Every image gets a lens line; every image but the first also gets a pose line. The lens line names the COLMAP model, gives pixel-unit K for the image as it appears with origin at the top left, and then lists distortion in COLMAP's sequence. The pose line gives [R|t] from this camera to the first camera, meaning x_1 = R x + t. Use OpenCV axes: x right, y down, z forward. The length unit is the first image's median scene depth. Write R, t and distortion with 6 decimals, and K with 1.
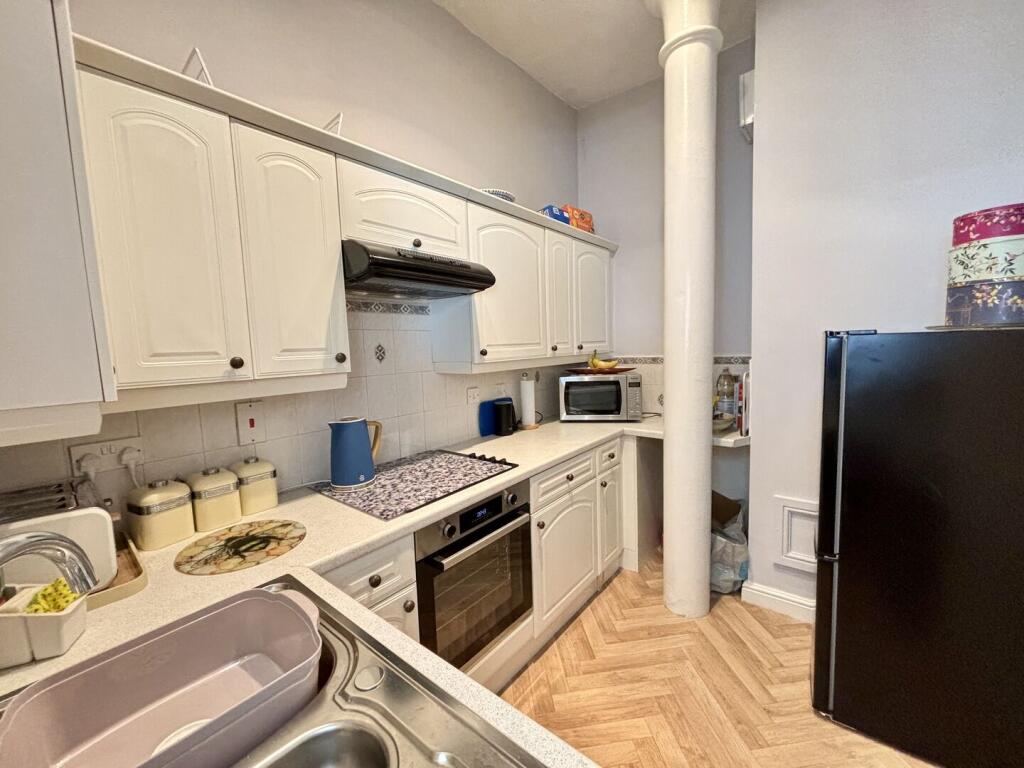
lens RADIAL K [[408.2, 0, 514.2], [0, 408.2, 381.1], [0, 0, 1]] dist [0.002907, -0.000931]
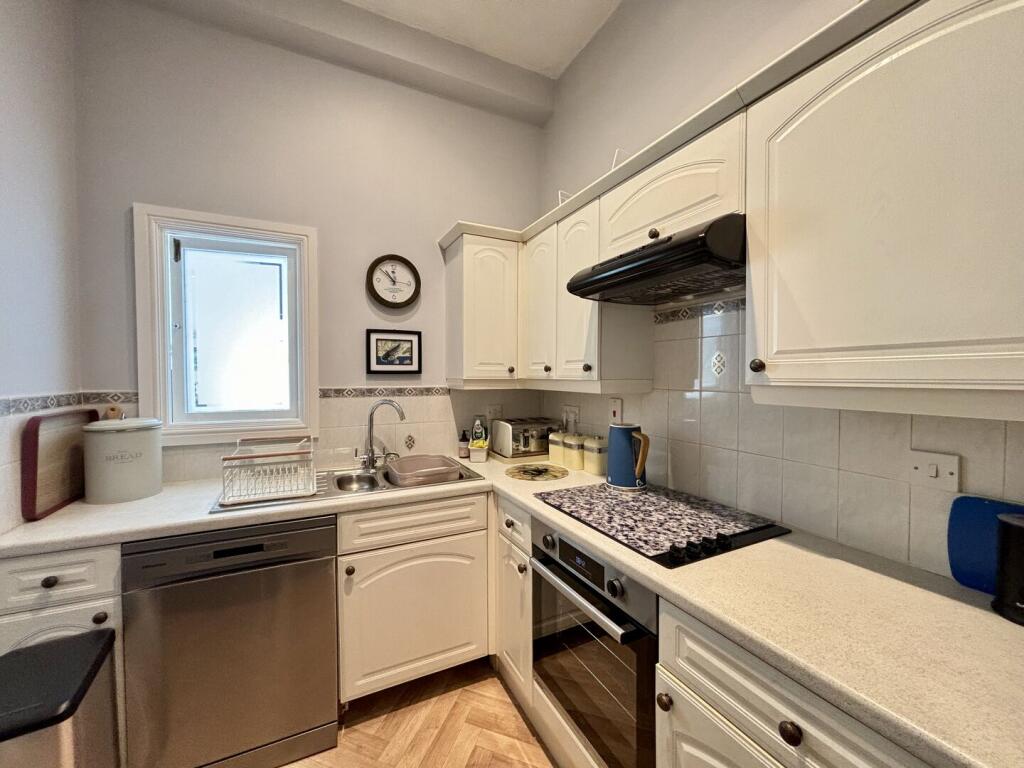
lens RADIAL K [[408.2, 0, 513.4], [0, 408.2, 384.4], [0, 0, 1]] dist [0.002907, -0.000931]
pose [[-0.417451, 0.063341, -0.906489, 0.673066], [-0.064234, 0.993015, 0.098968, -0.099380], [0.906426, 0.099542, -0.410467, 1.136011]]
